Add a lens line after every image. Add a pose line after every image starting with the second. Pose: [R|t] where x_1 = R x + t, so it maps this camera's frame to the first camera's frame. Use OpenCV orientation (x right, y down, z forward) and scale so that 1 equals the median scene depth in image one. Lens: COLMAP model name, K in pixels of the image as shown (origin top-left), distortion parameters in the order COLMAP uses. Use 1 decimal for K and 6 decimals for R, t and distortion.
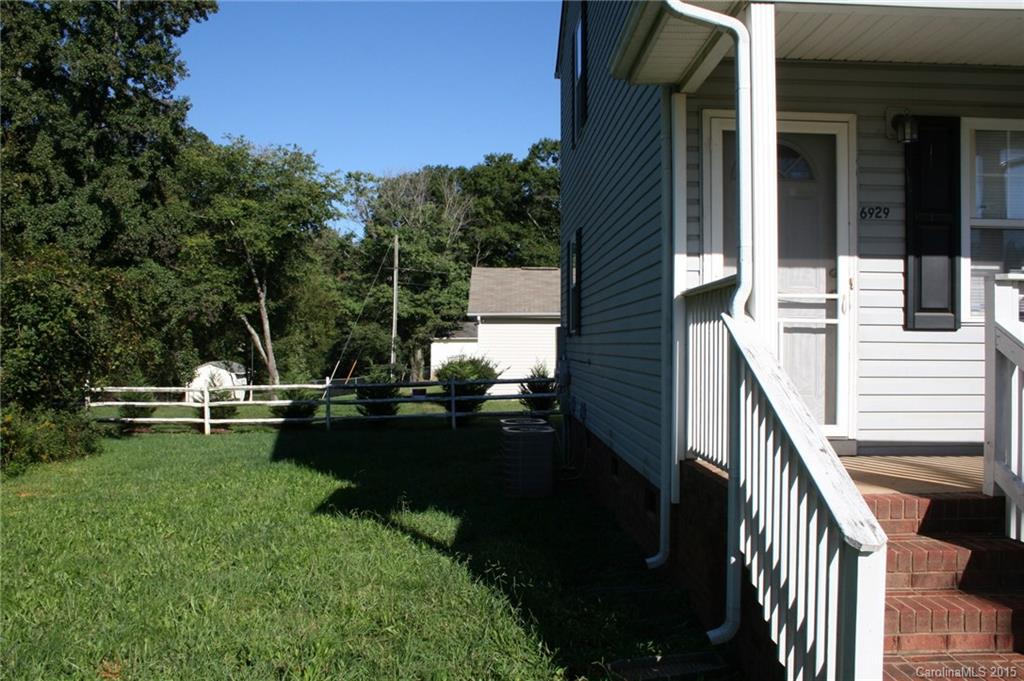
lens RADIAL K [[861.4, 0, 505.3], [0, 861.4, 343.7], [0, 0, 1]] dist [-0.148198, 0.110072]
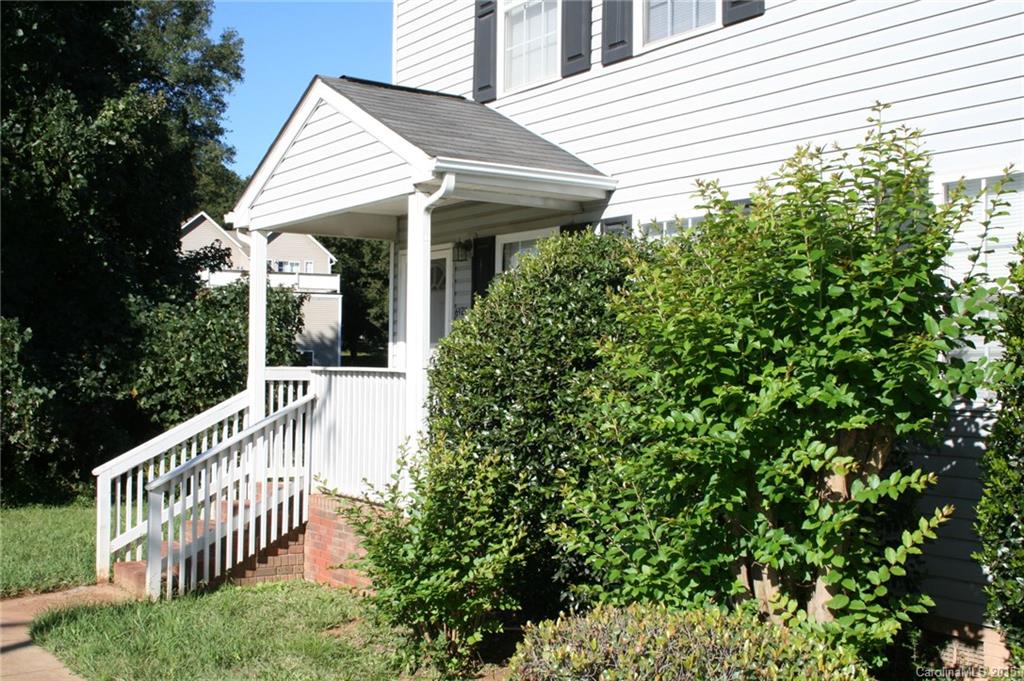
lens RADIAL K [[1186.6, 0, 508.8], [0, 1186.6, 340.7], [0, 0, 1]] dist [-0.031233, 0.000000]
pose [[0.547995, -0.022437, -0.836180, 2.170331], [-0.008052, 0.999452, -0.032095, -0.044278], [0.836443, 0.024321, 0.547514, -0.022750]]
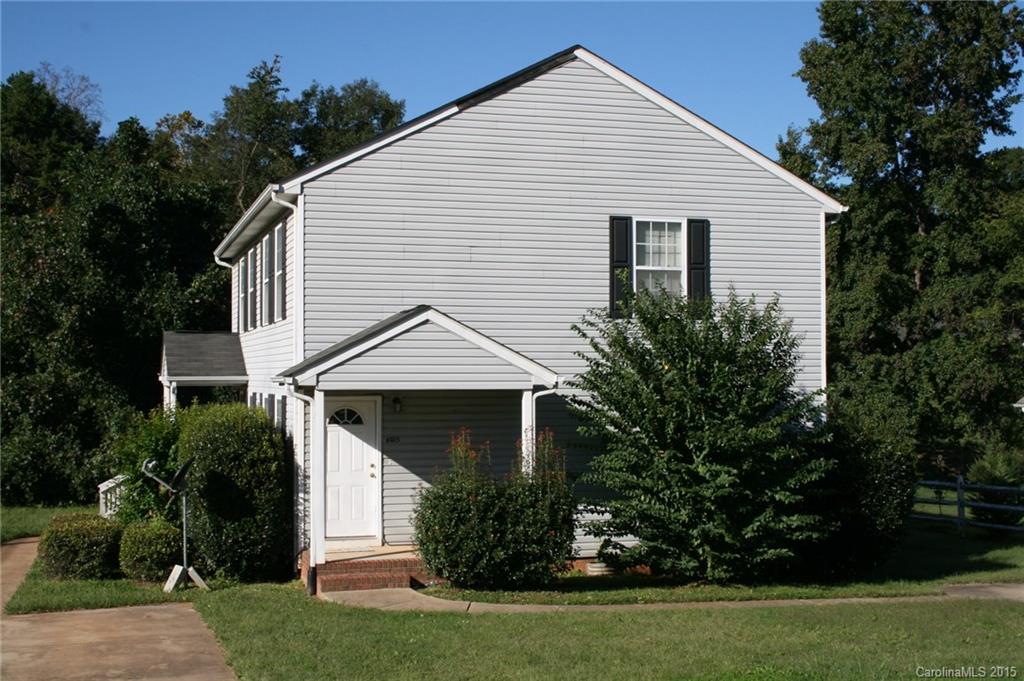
lens RADIAL K [[1338.2, 0, 513.1], [0, 1338.2, 341.6], [0, 0, 1]] dist [-0.037402, 0.000000]
pose [[0.270567, -0.035432, -0.962049, 5.866046], [0.004243, 0.999357, -0.035613, -0.273201], [0.962692, 0.005554, 0.270543, 0.617228]]
